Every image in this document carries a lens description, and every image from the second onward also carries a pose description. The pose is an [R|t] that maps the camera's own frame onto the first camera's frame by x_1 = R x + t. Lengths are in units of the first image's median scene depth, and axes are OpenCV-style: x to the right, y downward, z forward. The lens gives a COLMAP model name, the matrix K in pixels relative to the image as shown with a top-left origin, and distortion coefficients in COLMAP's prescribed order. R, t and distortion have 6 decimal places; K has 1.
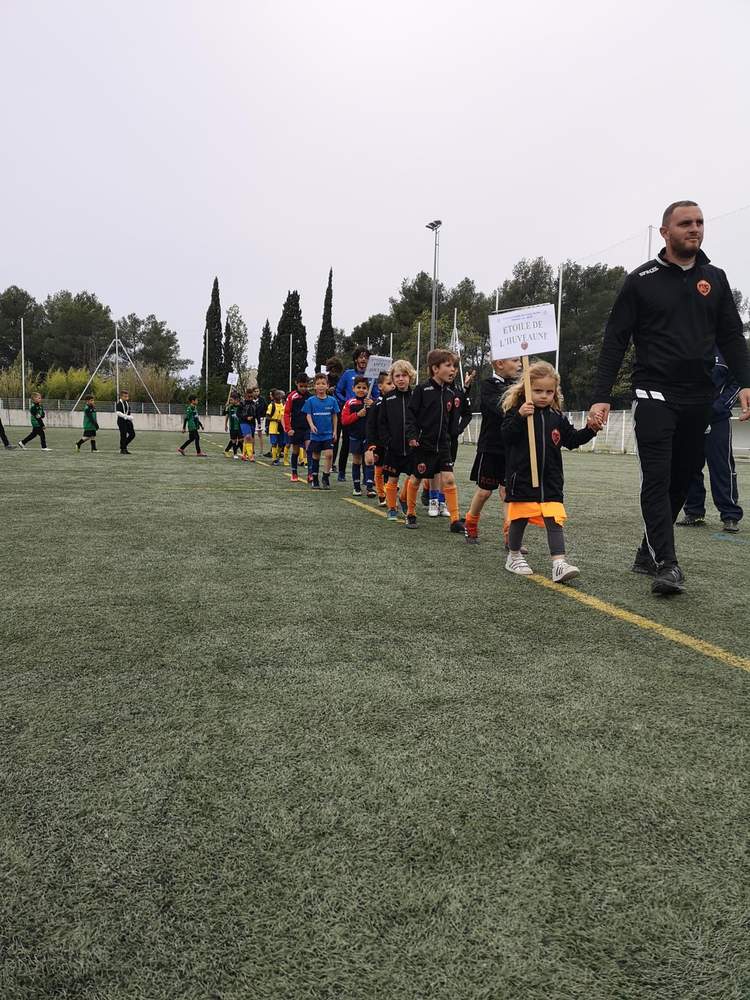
lens RADIAL K [[801.2, 0, 376.9], [0, 801.2, 494.3], [0, 0, 1]] dist [0.060298, -0.007366]
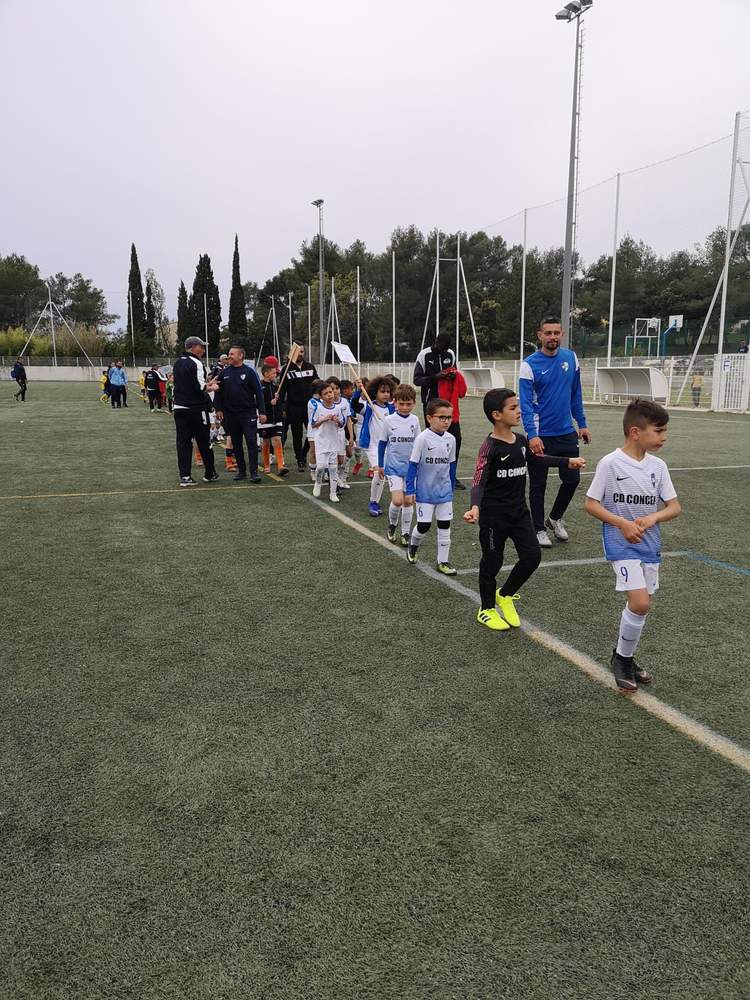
lens RADIAL K [[794.7, 0, 375.0], [0, 794.7, 500.0], [0, 0, 1]] dist [0.064067, -0.004627]
pose [[0.996752, -0.038257, 0.070862, 0.041927], [0.032287, 0.995980, 0.083554, 0.007714], [-0.073774, -0.080995, 0.993981, -0.175834]]
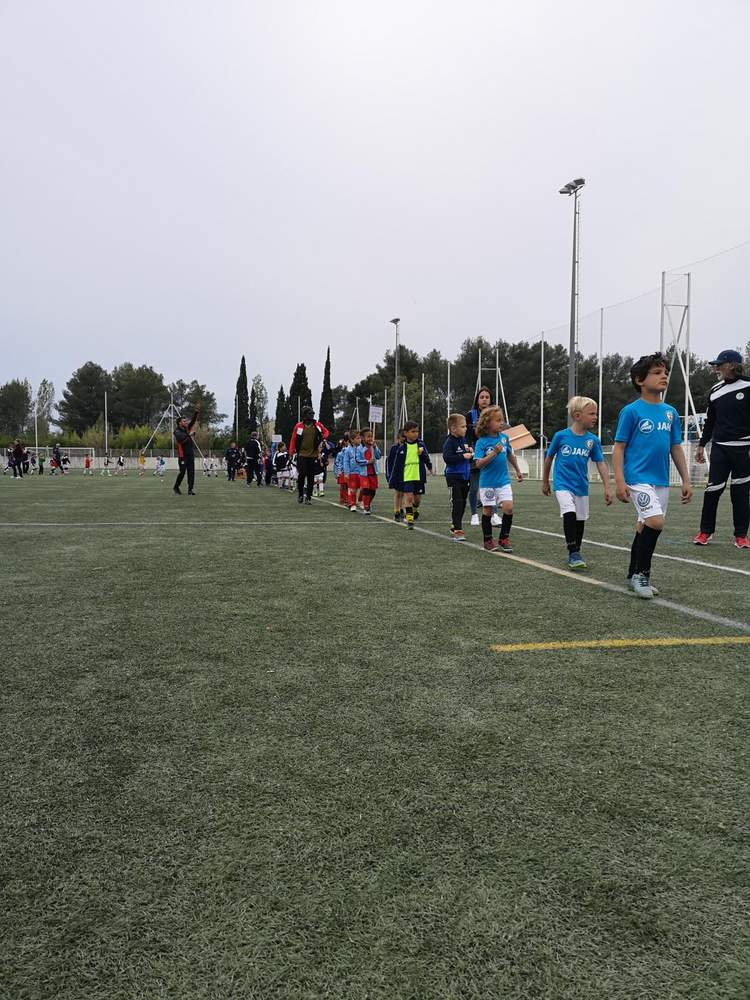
lens RADIAL K [[785.3, 0, 375.0], [0, 785.3, 500.0], [0, 0, 1]] dist [0.061982, 0.000877]
pose [[0.998997, -0.018702, -0.040689, 0.064781], [0.017171, 0.999143, -0.037663, 0.023729], [0.041359, 0.036926, 0.998462, -0.278574]]
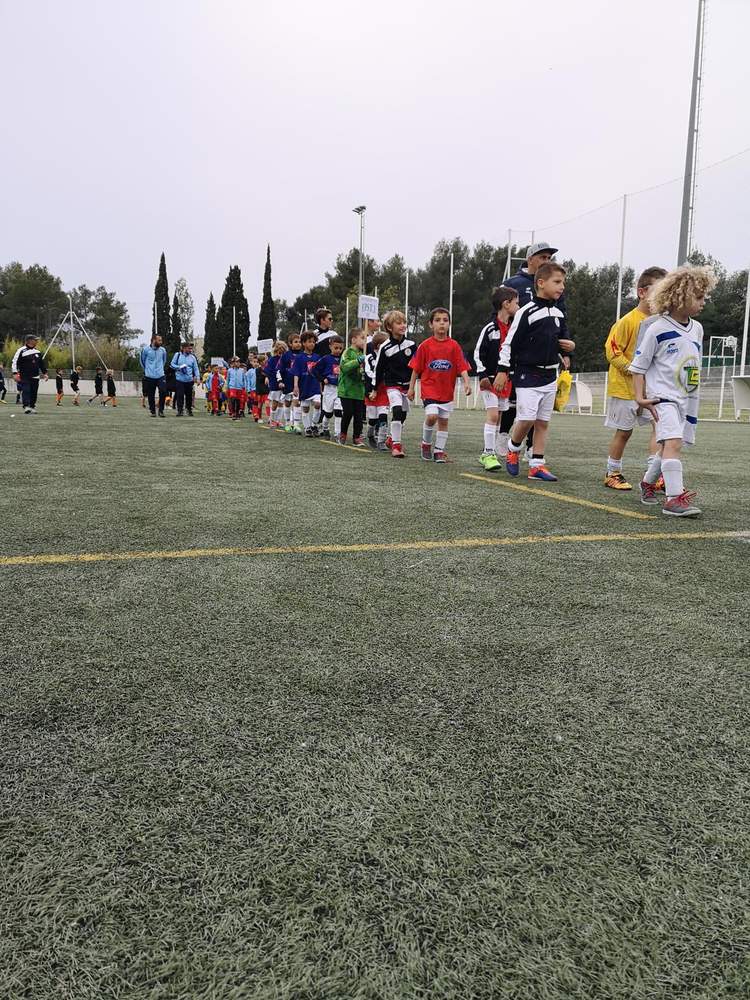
lens RADIAL K [[801.2, 0, 376.9], [0, 801.2, 494.3], [0, 0, 1]] dist [0.060298, -0.007366]
pose [[0.998335, -0.013530, 0.056082, 0.020596], [0.011227, 0.999089, 0.041172, 0.011767], [-0.056588, -0.040473, 0.997577, -0.104411]]
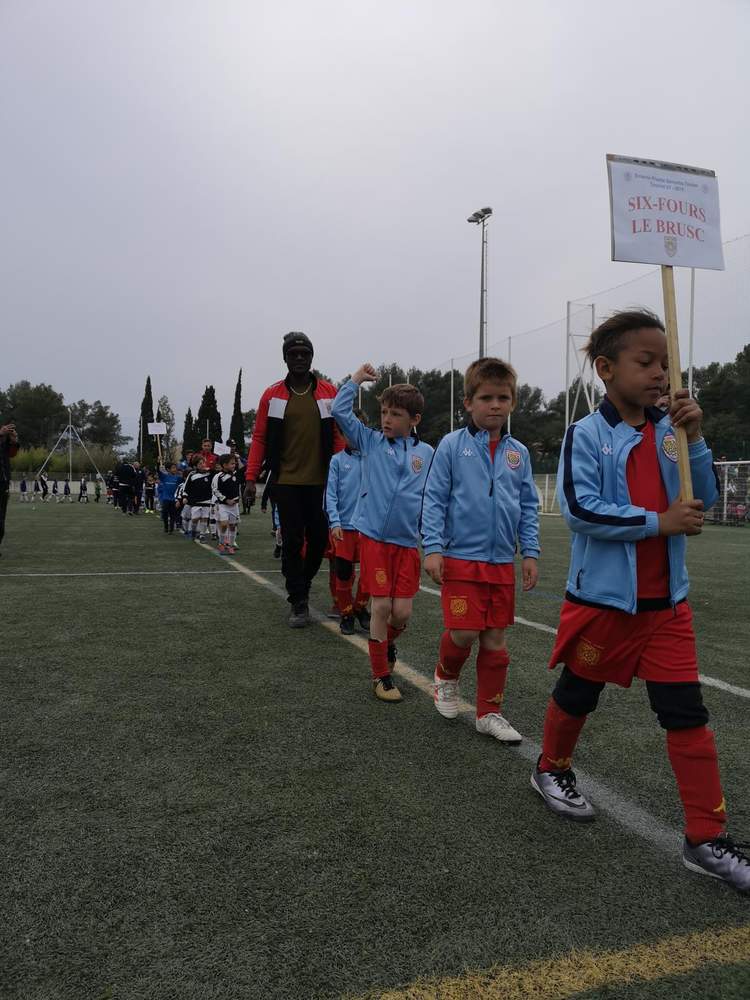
lens RADIAL K [[785.3, 0, 375.0], [0, 785.3, 500.0], [0, 0, 1]] dist [0.061982, 0.000877]
pose [[0.997801, -0.012010, 0.065179, 0.072516], [0.016457, 0.997541, -0.068127, 0.020382], [-0.064201, 0.069049, 0.995545, -0.256842]]
